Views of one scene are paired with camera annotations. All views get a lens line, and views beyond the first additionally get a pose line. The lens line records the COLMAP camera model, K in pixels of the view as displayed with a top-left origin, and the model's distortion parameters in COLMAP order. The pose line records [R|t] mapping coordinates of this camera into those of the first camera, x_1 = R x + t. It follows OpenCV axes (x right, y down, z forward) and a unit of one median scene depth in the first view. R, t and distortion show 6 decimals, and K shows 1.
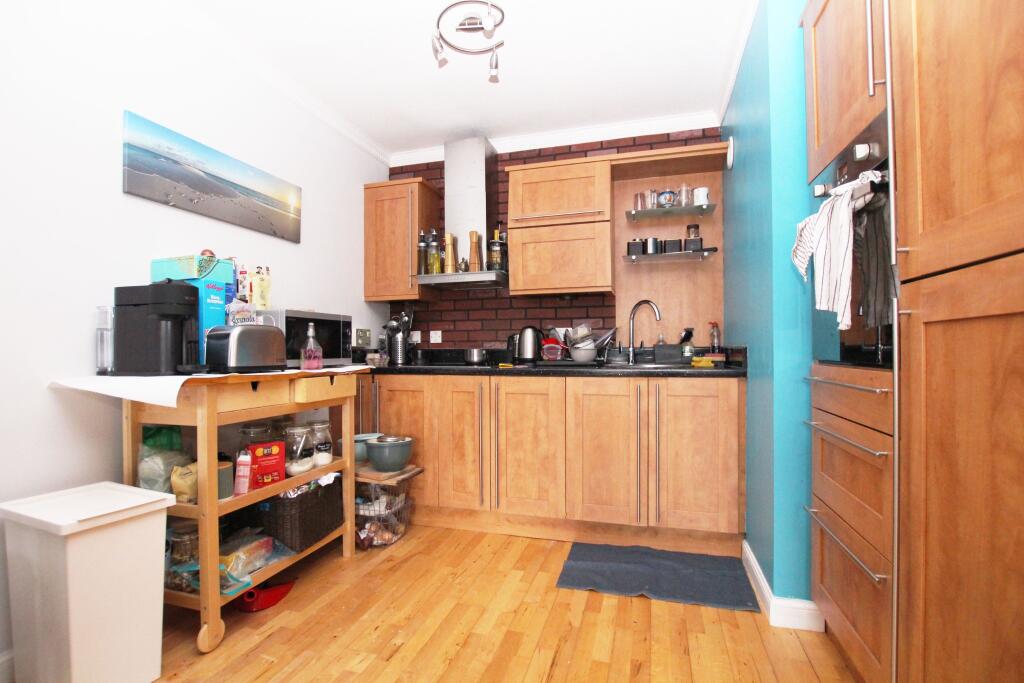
lens RADIAL K [[478.4, 0, 513.2], [0, 478.4, 347.7], [0, 0, 1]] dist [-0.026444, 0.000433]
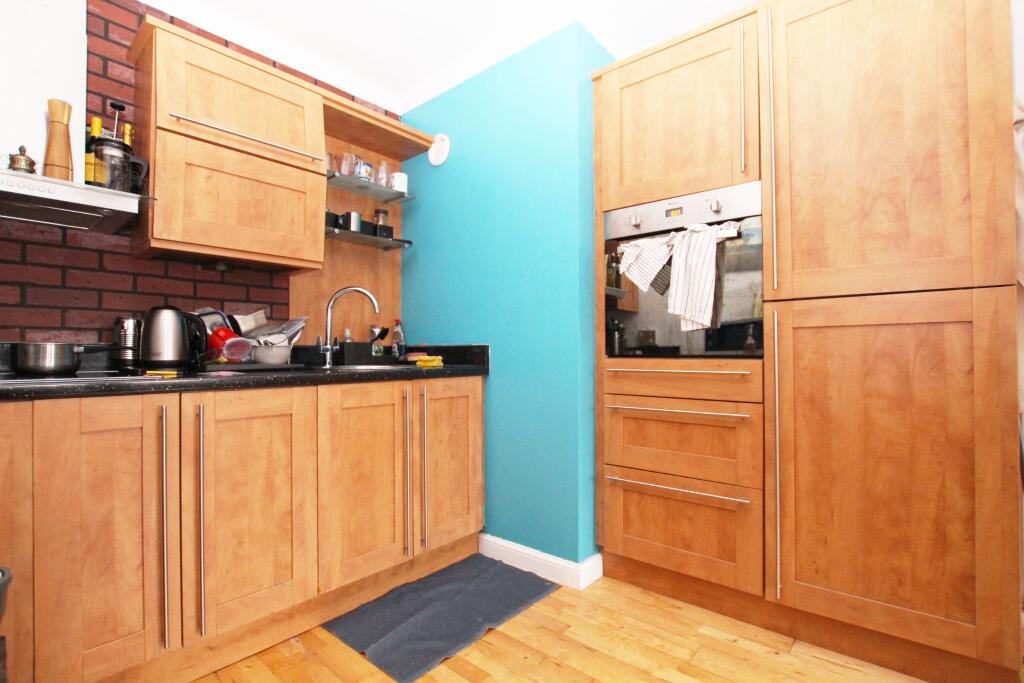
lens RADIAL K [[478.4, 0, 513.2], [0, 478.4, 347.7], [0, 0, 1]] dist [-0.026444, 0.000433]
pose [[0.410736, 0.014459, 0.911640, -0.385853], [-0.002782, 0.999889, -0.014605, 0.016161], [-0.911750, 0.003463, 0.410731, 0.461139]]
